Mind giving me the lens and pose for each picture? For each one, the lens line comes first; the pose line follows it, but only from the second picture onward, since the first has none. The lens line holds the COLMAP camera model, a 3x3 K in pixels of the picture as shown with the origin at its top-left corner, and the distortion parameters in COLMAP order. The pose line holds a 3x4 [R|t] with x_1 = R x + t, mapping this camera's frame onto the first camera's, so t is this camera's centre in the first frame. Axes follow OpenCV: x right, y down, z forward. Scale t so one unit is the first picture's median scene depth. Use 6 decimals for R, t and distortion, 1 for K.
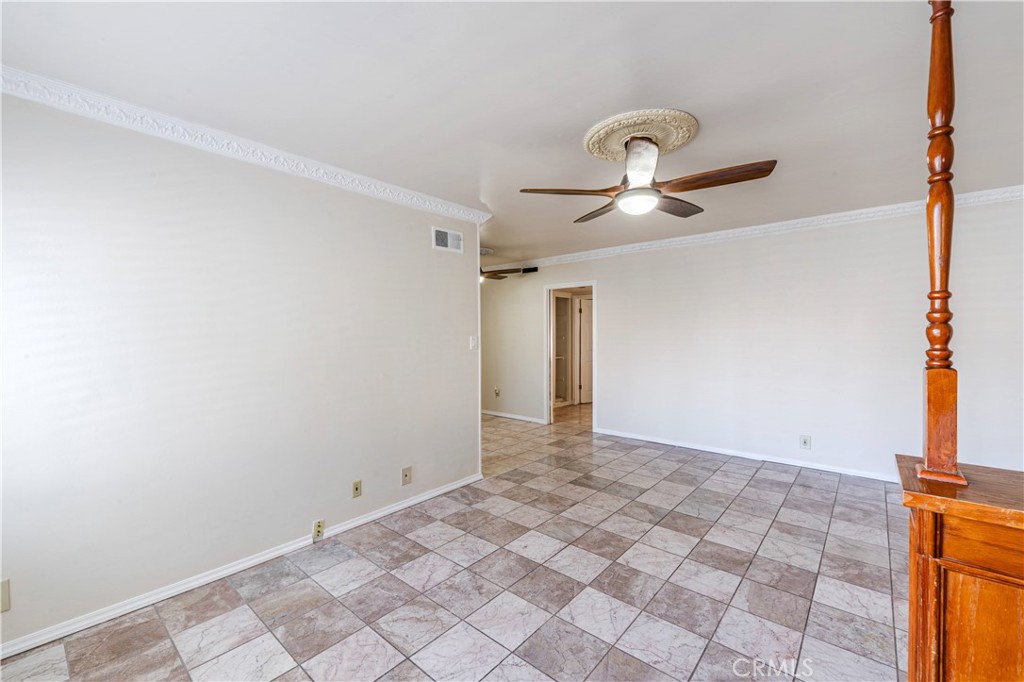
lens RADIAL K [[423.5, 0, 519.2], [0, 423.5, 334.6], [0, 0, 1]] dist [0.004108, -0.002416]
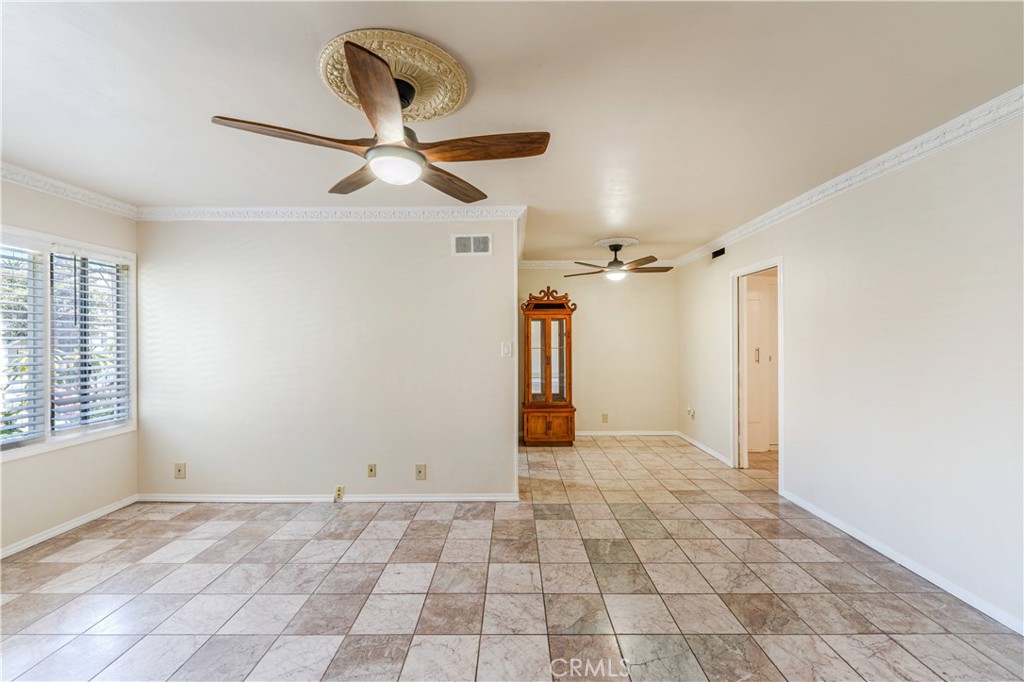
lens RADIAL K [[423.5, 0, 512.9], [0, 423.5, 347.0], [0, 0, 1]] dist [0.004108, -0.002416]
pose [[0.639102, 0.012594, -0.769019, 0.791391], [-0.002042, 0.999890, 0.014677, -0.003349], [0.769120, -0.007810, 0.639057, 0.549461]]
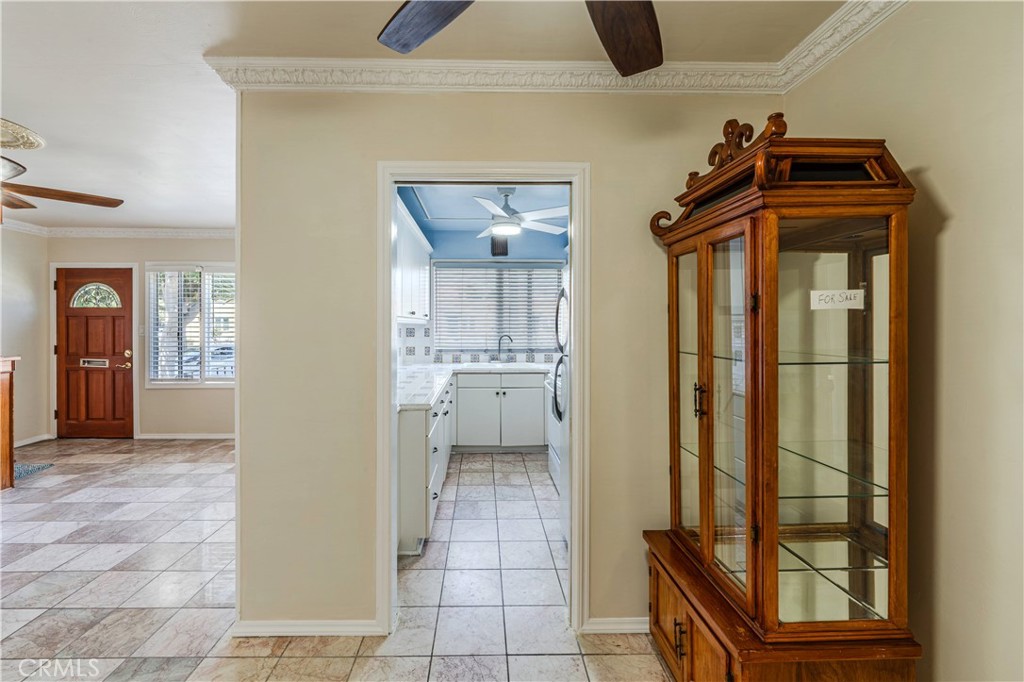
lens RADIAL K [[423.5, 0, 496.9], [0, 423.5, 324.5], [0, 0, 1]] dist [0.004108, -0.002416]
pose [[-0.750302, -0.001687, -0.661093, 0.008425], [-0.004117, 0.999989, 0.002120, -0.003588], [0.661083, 0.004312, -0.750301, 2.035283]]
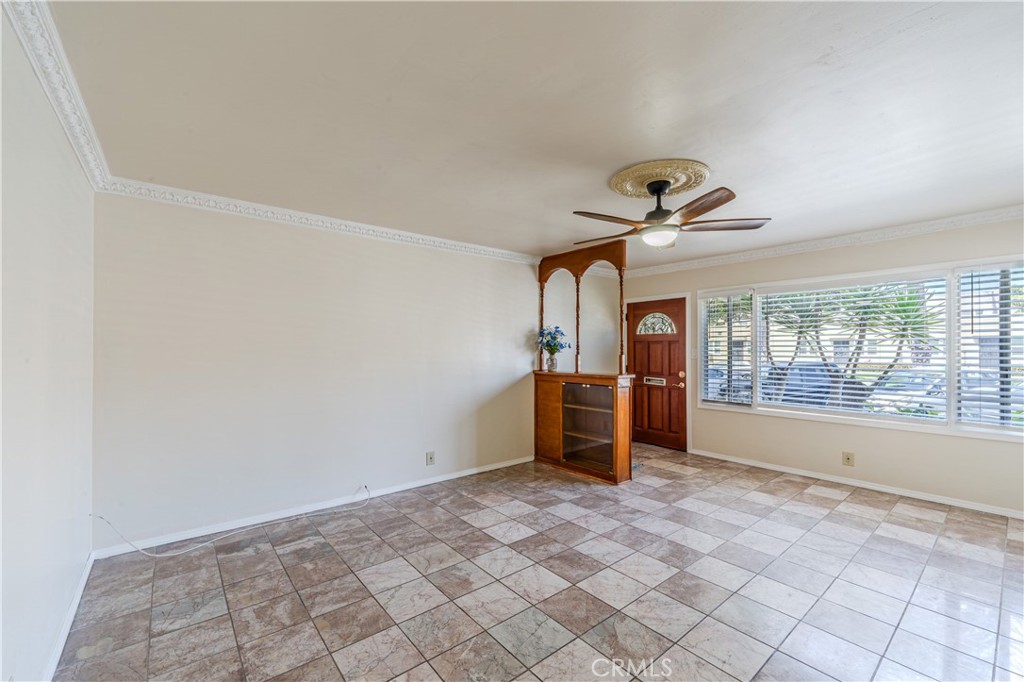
lens RADIAL K [[423.5, 0, 519.0], [0, 423.5, 340.0], [0, 0, 1]] dist [0.004108, -0.002416]
pose [[-0.984340, 0.005310, 0.176198, 0.363536], [0.003007, 0.999907, -0.013335, -0.007431], [-0.176252, -0.012596, -0.984264, 1.770687]]
